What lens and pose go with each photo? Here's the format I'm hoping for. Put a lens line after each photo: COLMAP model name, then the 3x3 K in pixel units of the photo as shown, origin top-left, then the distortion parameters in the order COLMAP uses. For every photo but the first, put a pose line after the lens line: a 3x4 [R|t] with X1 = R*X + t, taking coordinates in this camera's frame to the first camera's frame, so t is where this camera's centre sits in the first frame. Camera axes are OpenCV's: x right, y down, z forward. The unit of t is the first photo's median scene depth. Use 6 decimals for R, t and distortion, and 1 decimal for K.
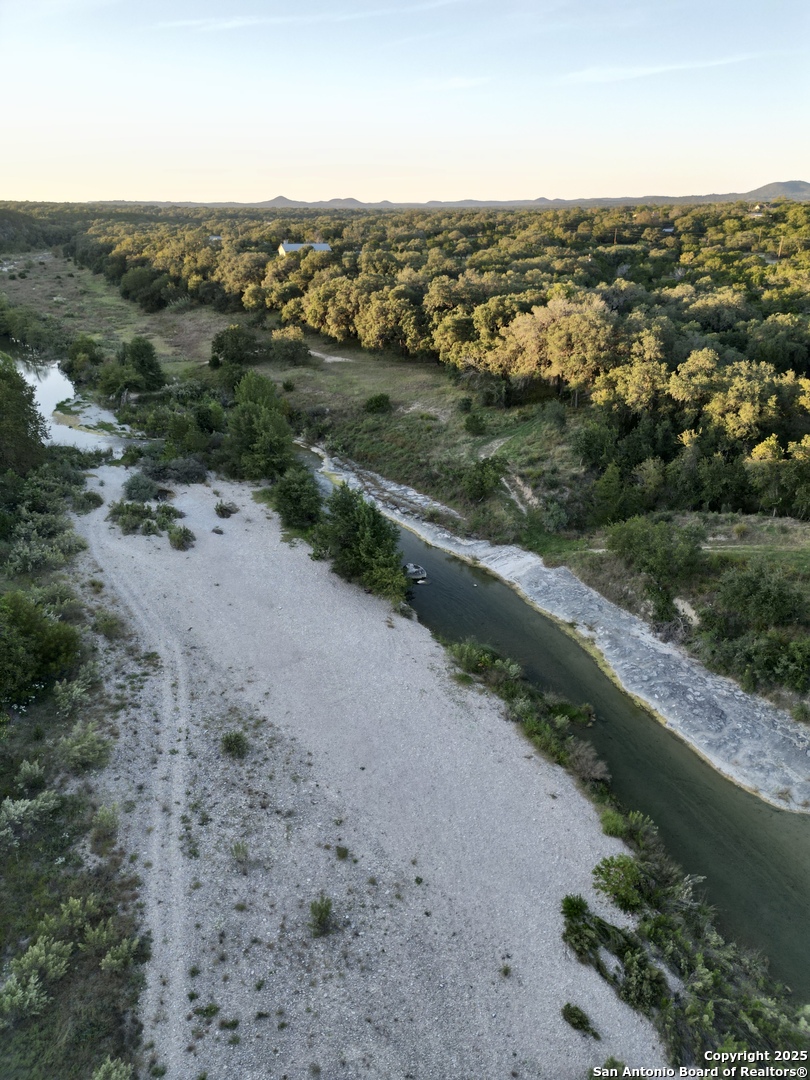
lens RADIAL K [[759.4, 0, 403.1], [0, 759.4, 546.9], [0, 0, 1]] dist [0.070458, -0.062627]
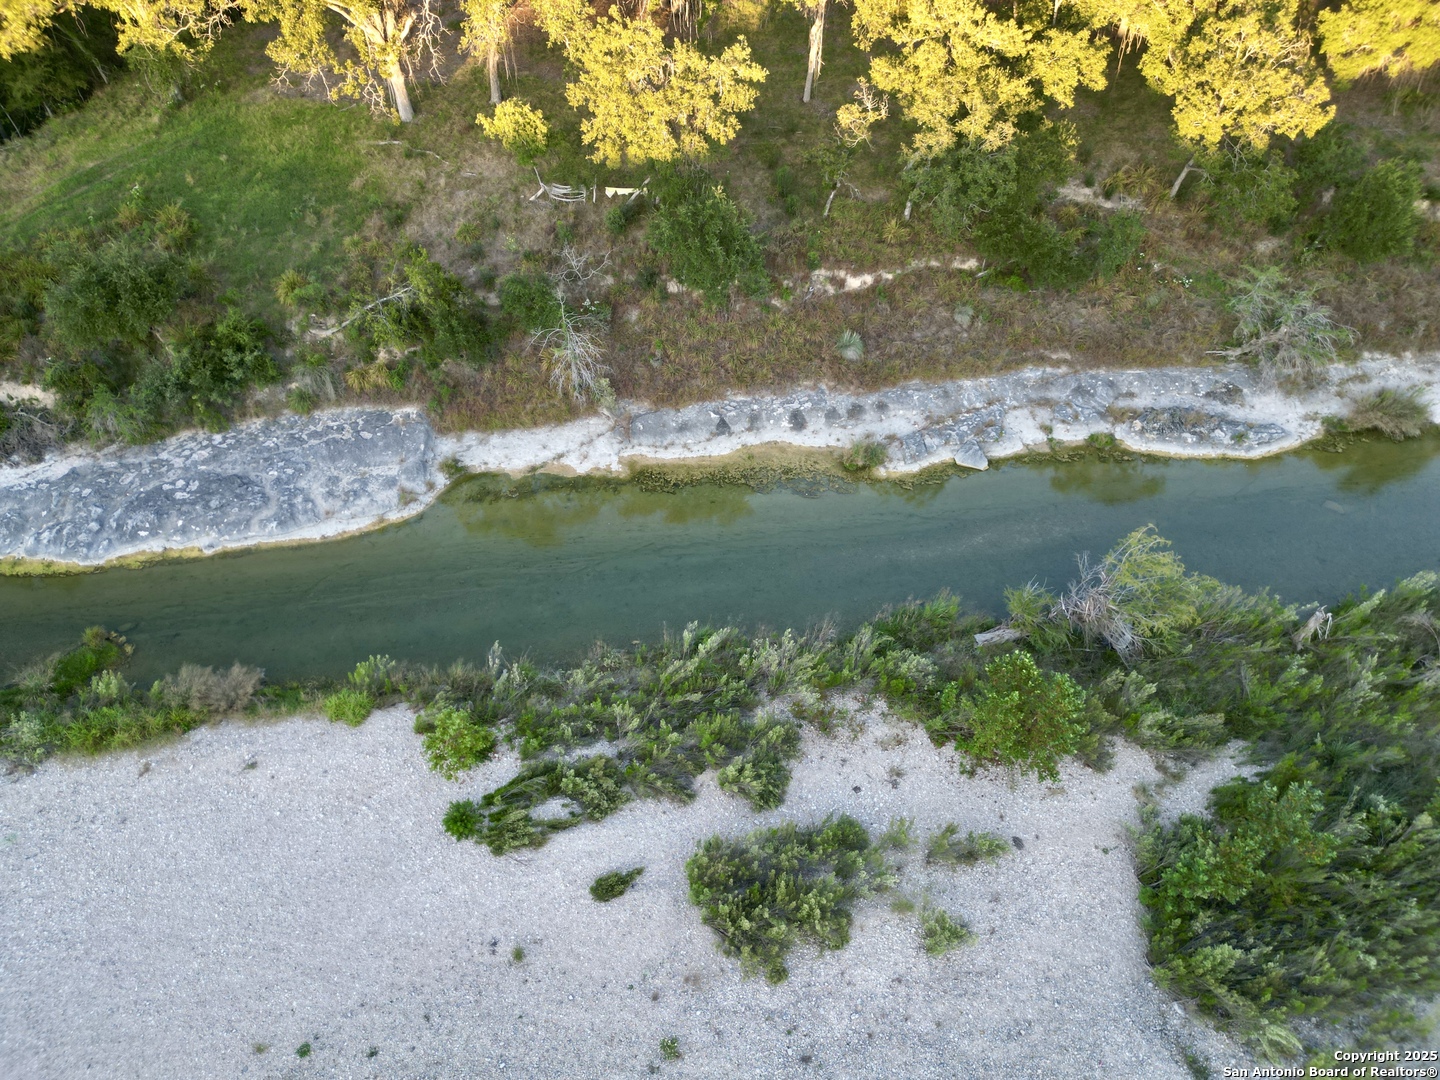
lens RADIAL K [[1012.5, 0, 711.4], [0, 1012.5, 538.4], [0, 0, 1]] dist [0.070458, -0.062627]
pose [[0.228458, -0.716760, 0.658833, -0.097656], [0.403381, 0.685599, 0.606002, -0.108267], [-0.886054, 0.127315, 0.445758, 0.254375]]
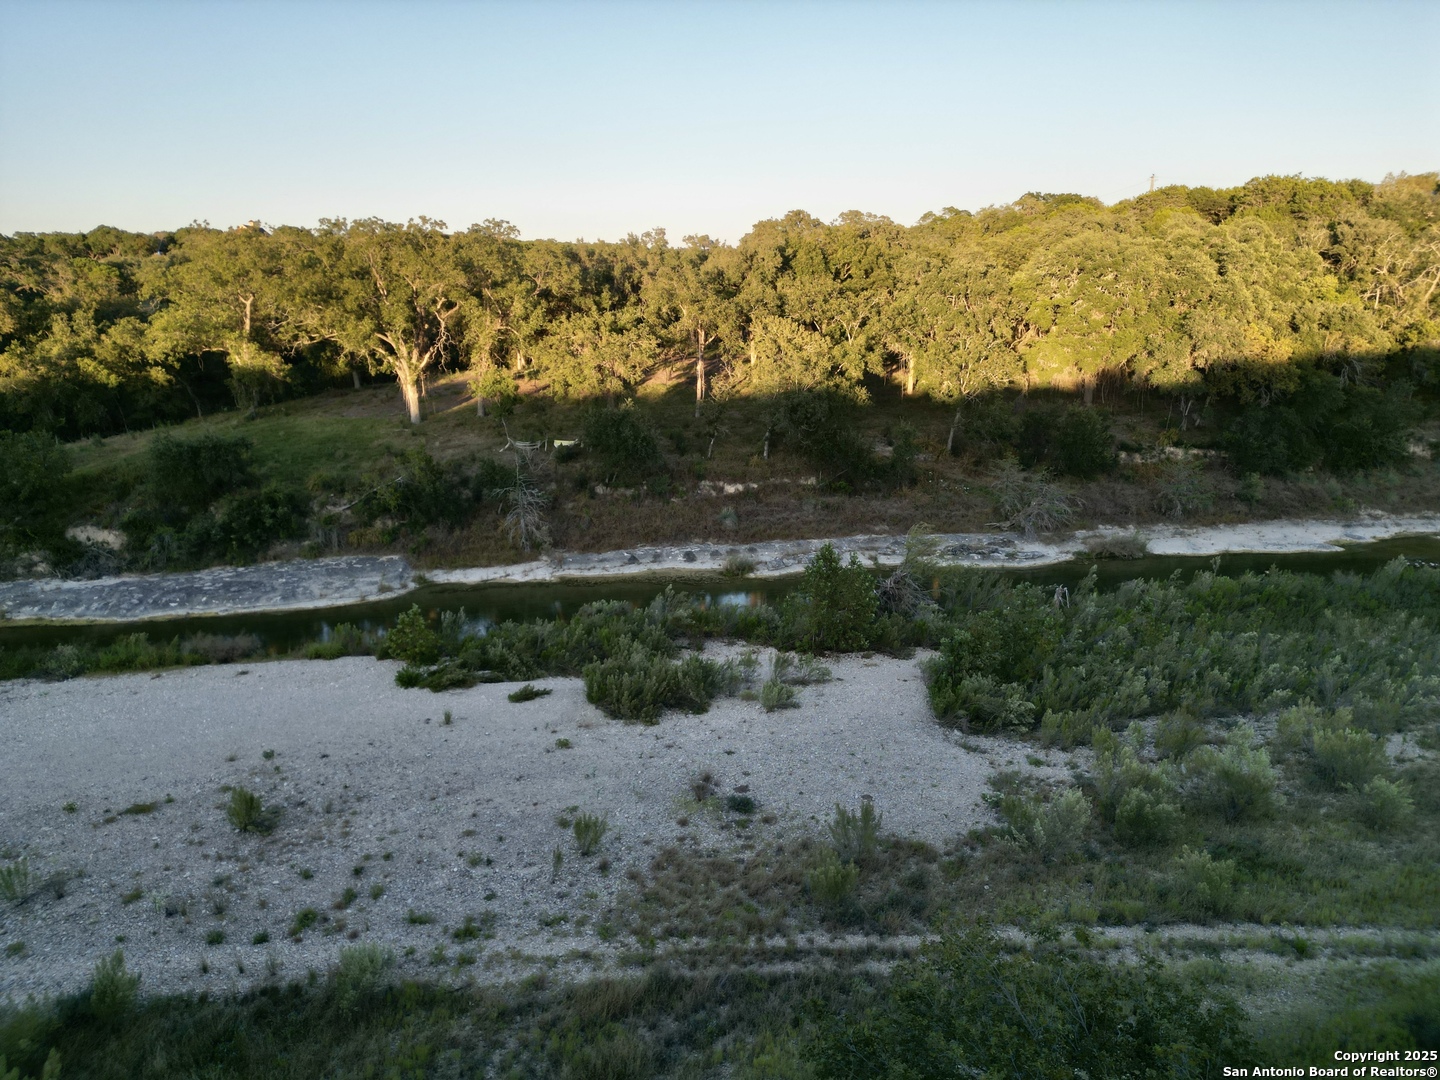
lens RADIAL K [[1012.5, 0, 714.1], [0, 1012.5, 537.6], [0, 0, 1]] dist [0.070458, -0.062627]
pose [[0.180099, -0.242675, 0.953244, -0.529977], [0.406462, 0.900844, 0.152541, 0.197693], [-0.895742, 0.359985, 0.260879, 0.229068]]
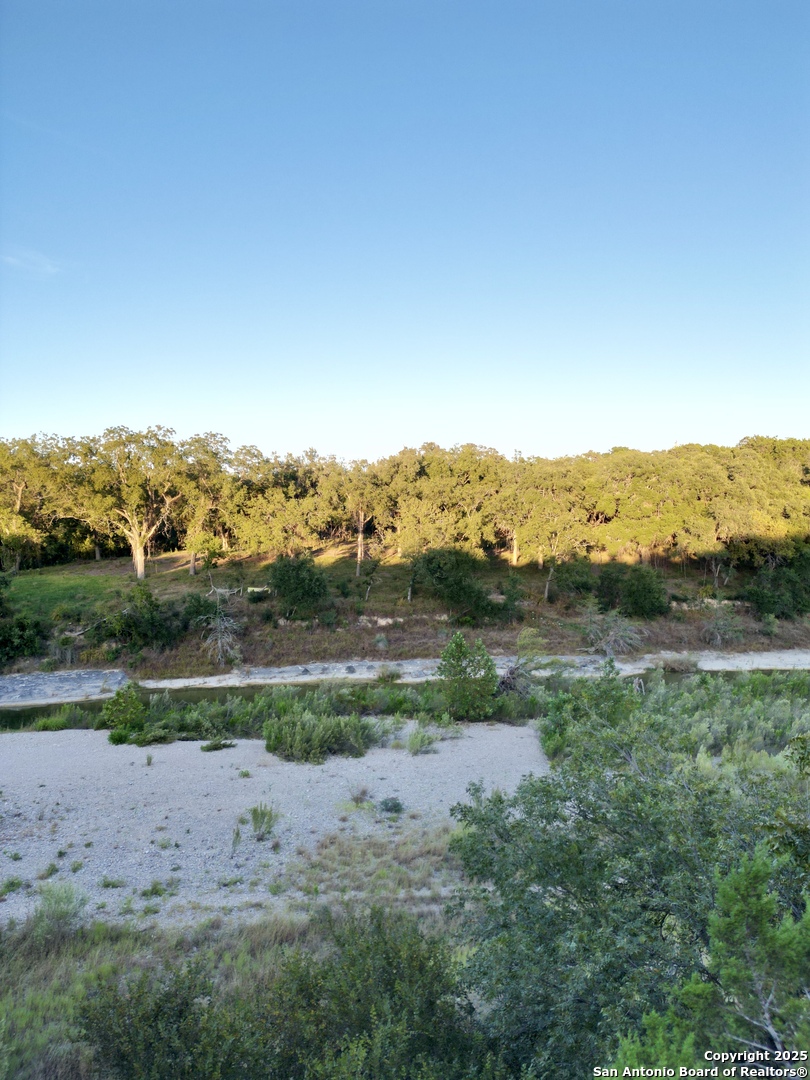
lens RADIAL K [[759.4, 0, 406.7], [0, 759.4, 544.1], [0, 0, 1]] dist [0.070458, -0.062627]
pose [[0.132123, -0.020568, 0.991020, -0.527296], [0.401278, 0.915306, -0.034502, 0.286631], [-0.906377, 0.402233, 0.129186, 0.271722]]
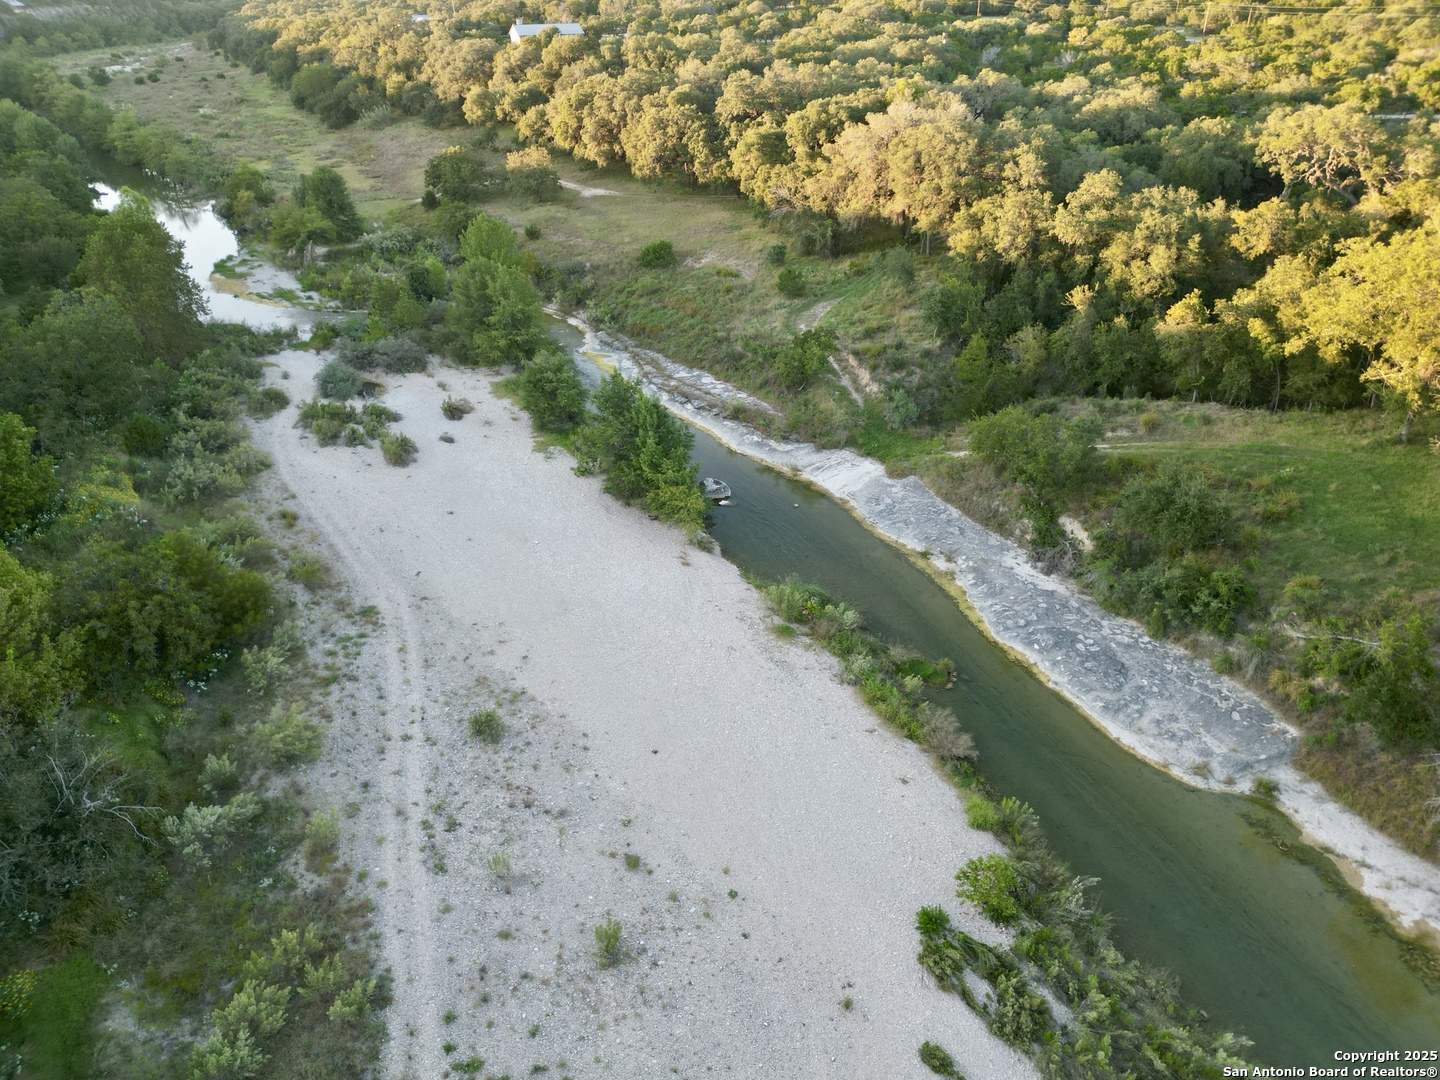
lens RADIAL K [[1012.5, 0, 709.5], [0, 1012.5, 538.5], [0, 0, 1]] dist [0.070458, -0.062627]
pose [[0.999588, -0.025756, 0.012697, -0.004972], [0.024480, 0.995450, 0.092090, -0.013611], [-0.015011, -0.091741, 0.995670, 0.003419]]
